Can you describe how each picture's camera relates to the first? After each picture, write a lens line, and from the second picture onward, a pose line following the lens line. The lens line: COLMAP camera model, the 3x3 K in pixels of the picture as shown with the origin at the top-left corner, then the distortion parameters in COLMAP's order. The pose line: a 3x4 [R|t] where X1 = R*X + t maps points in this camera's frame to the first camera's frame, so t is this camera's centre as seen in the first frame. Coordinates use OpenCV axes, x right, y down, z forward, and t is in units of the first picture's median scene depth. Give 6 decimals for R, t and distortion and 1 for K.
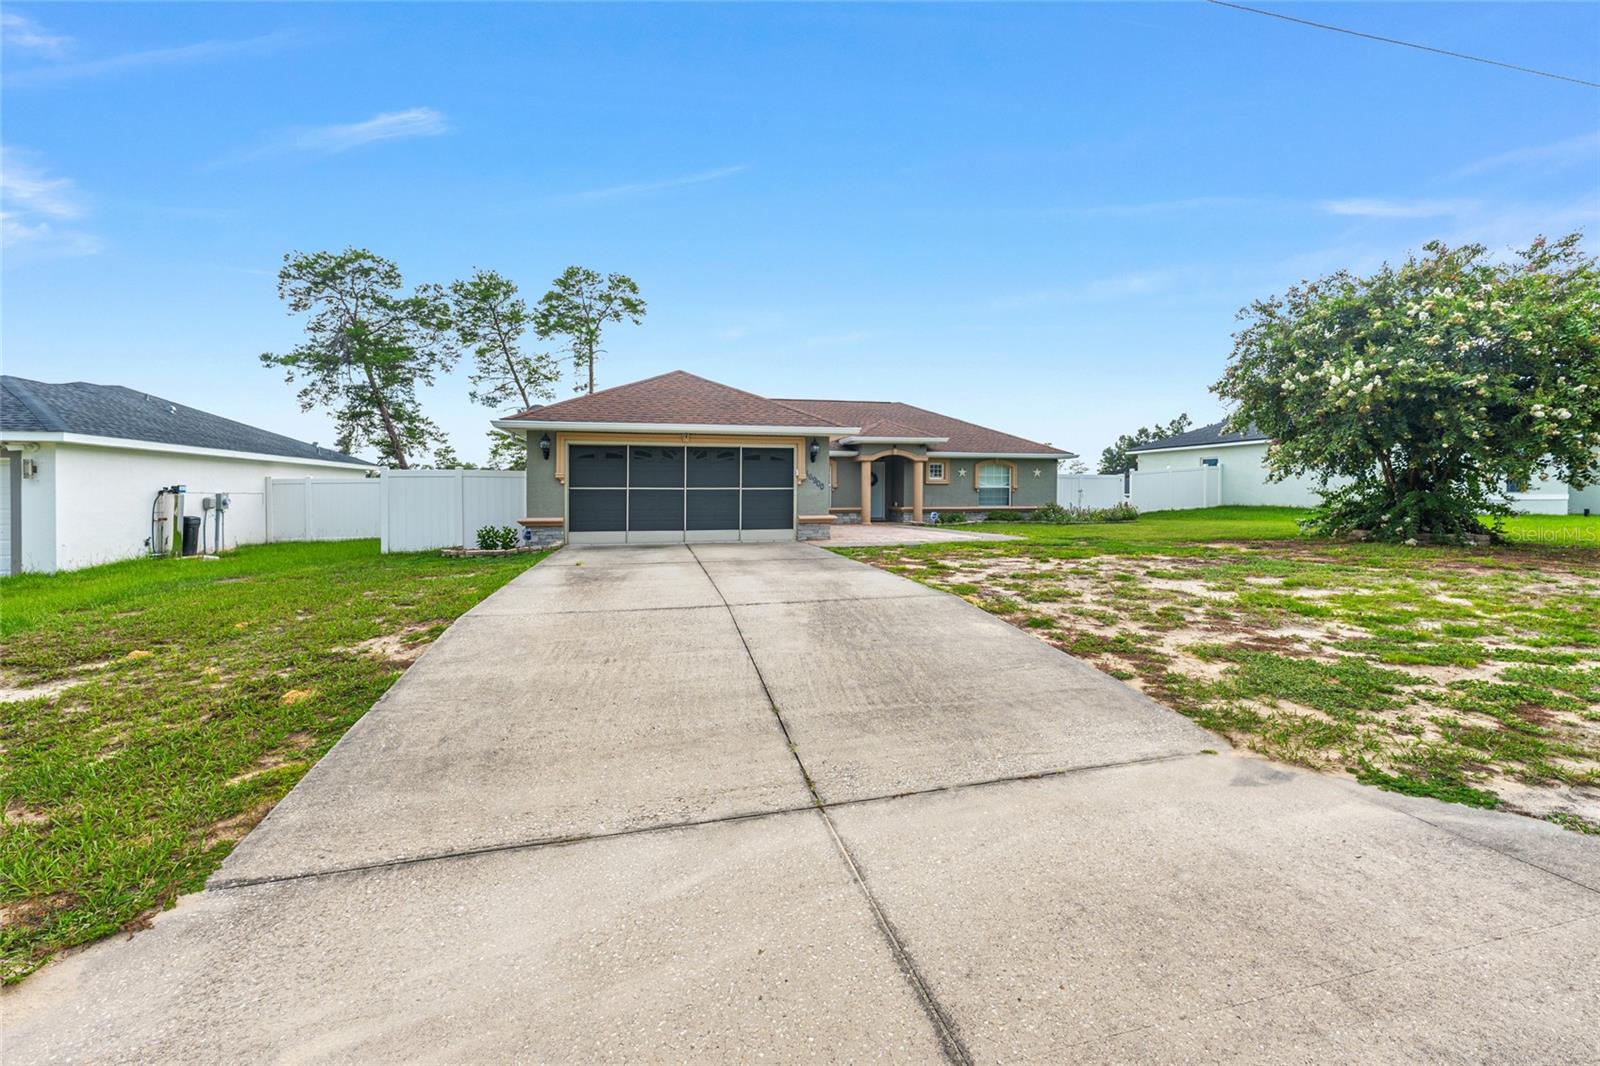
lens RADIAL K [[663.7, 0, 804.2], [0, 663.7, 502.3], [0, 0, 1]] dist [0.001658, 0.000032]
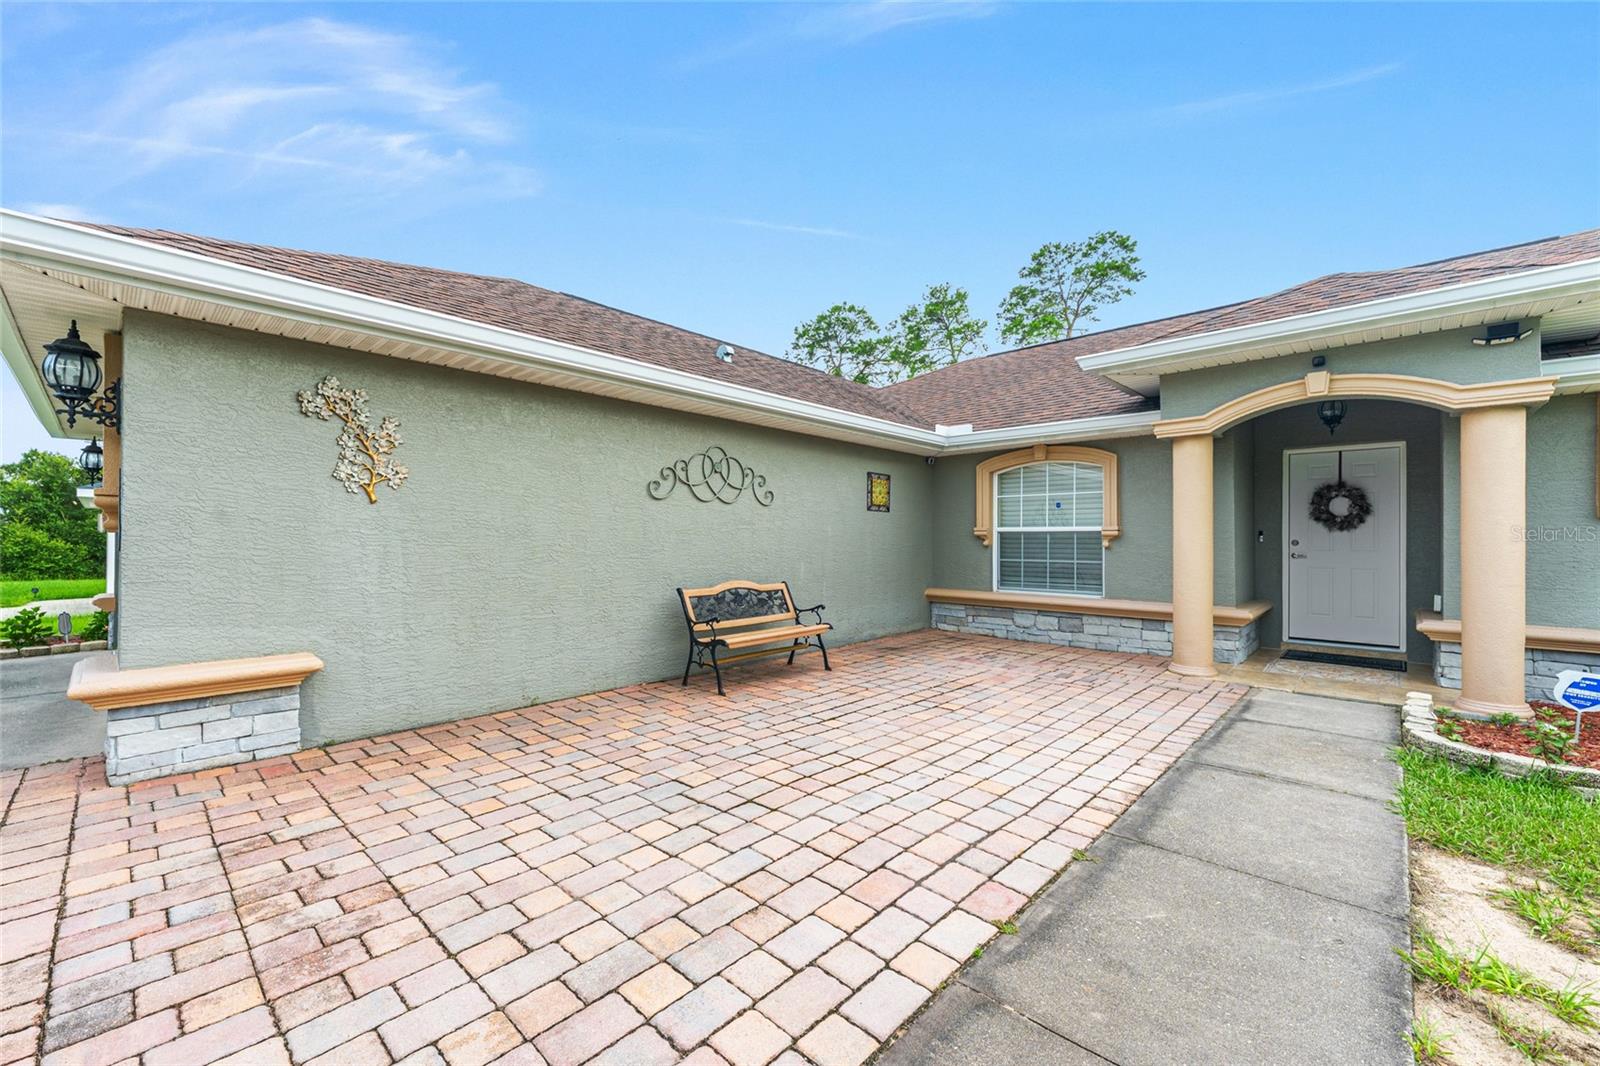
lens RADIAL K [[643.8, 0, 800.0], [0, 643.8, 533.0], [0, 0, 1]] dist [0.001558, 0.000120]
pose [[0.550666, -0.004055, -0.834716, 0.225161], [-0.015668, 0.999762, -0.015194, -0.017117], [0.834579, 0.021445, 0.550471, 0.719508]]
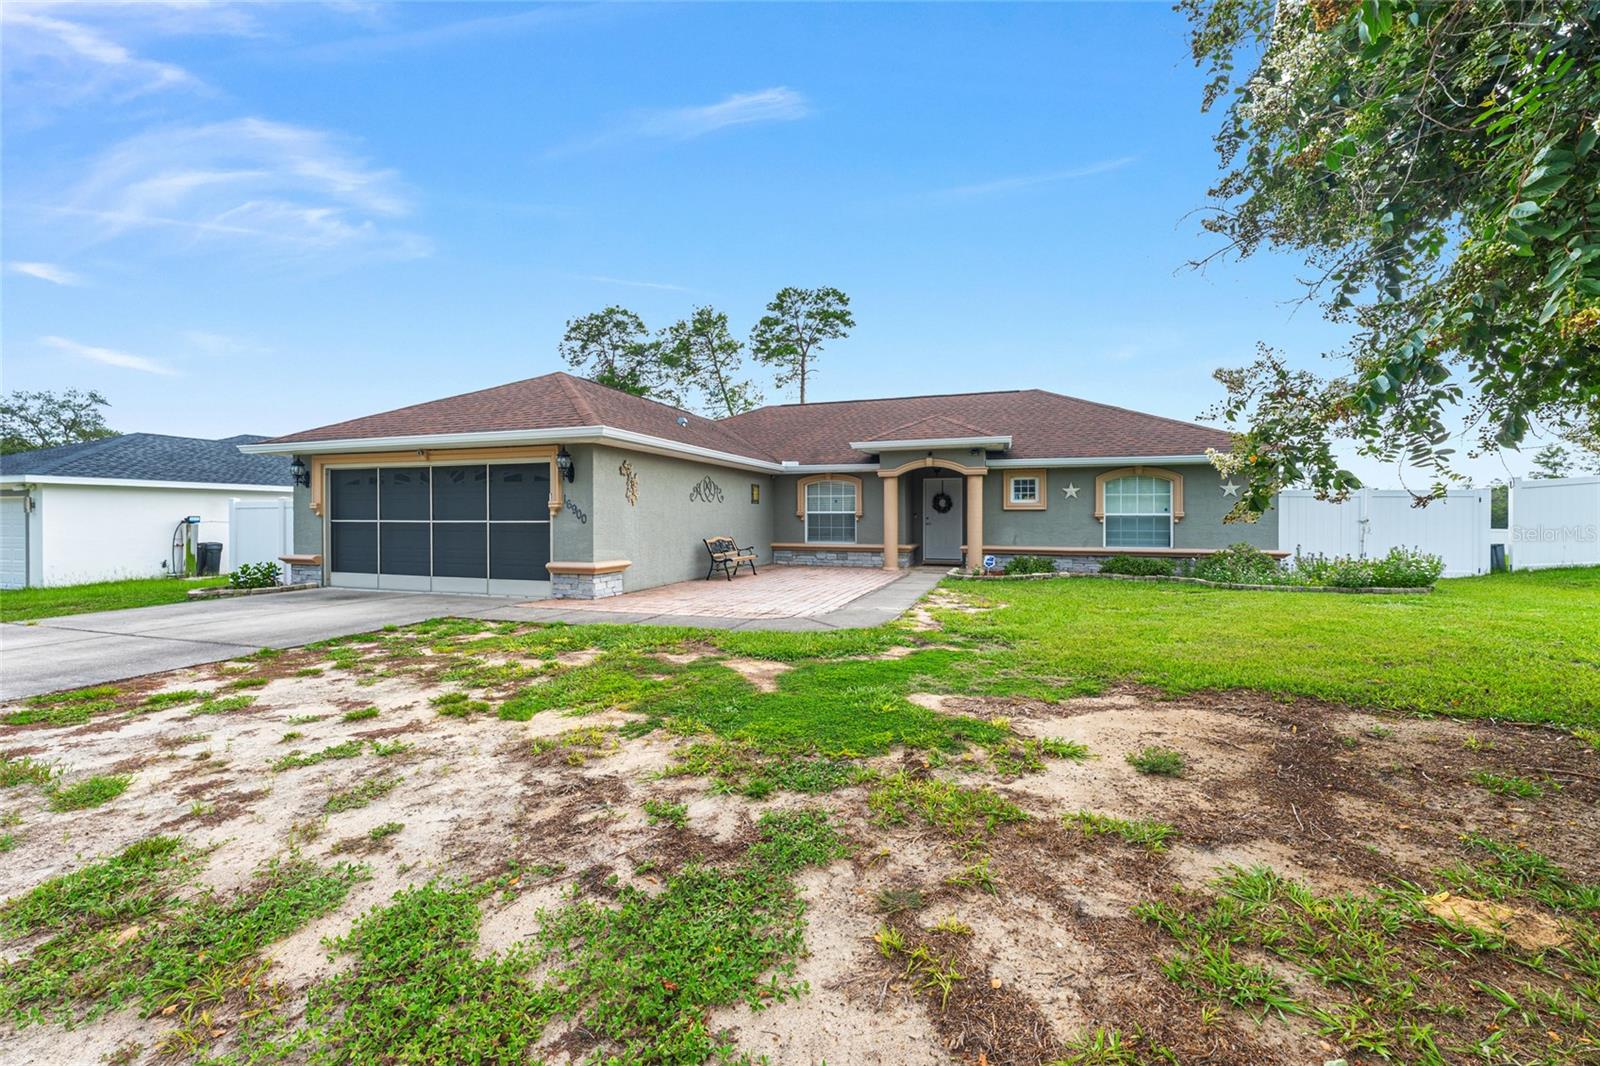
lens RADIAL K [[656.5, 0, 797.9], [0, 656.5, 520.5], [0, 0, 1]] dist [0.001198, 0.000254]
pose [[0.844087, 0.004861, -0.536185, 0.374670], [-0.008081, 0.999961, -0.003655, -0.014338], [0.536146, 0.007418, 0.844093, 0.378118]]
